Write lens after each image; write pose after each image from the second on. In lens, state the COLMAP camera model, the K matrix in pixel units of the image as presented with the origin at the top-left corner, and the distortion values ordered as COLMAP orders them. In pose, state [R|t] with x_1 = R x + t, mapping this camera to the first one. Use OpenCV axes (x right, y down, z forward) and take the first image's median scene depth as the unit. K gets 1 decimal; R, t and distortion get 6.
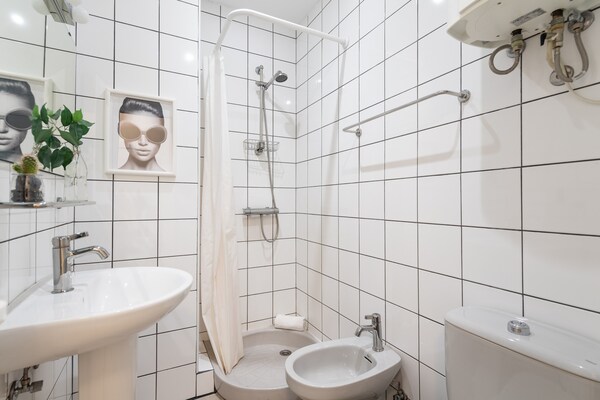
lens RADIAL K [[281.6, 0, 300.0], [0, 281.6, 200.0], [0, 0, 1]] dist [0.000762, -0.000316]
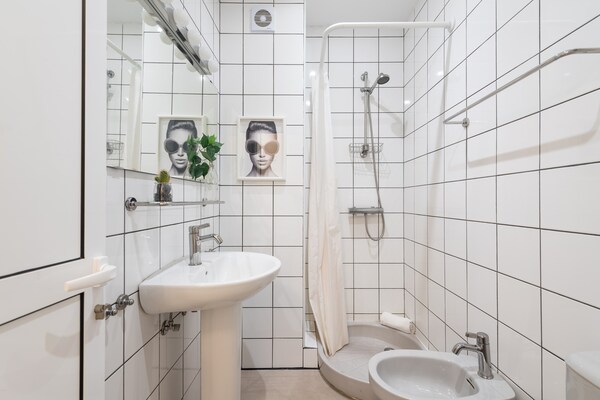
lens RADIAL K [[255.7, 0, 300.0], [0, 255.7, 200.0], [0, 0, 1]] dist [0.002245, -0.003711]
pose [[0.887529, -0.002132, -0.460747, 0.100539], [0.002519, 0.999997, 0.000226, -0.000015], [0.460745, -0.001362, 0.887532, 0.045530]]
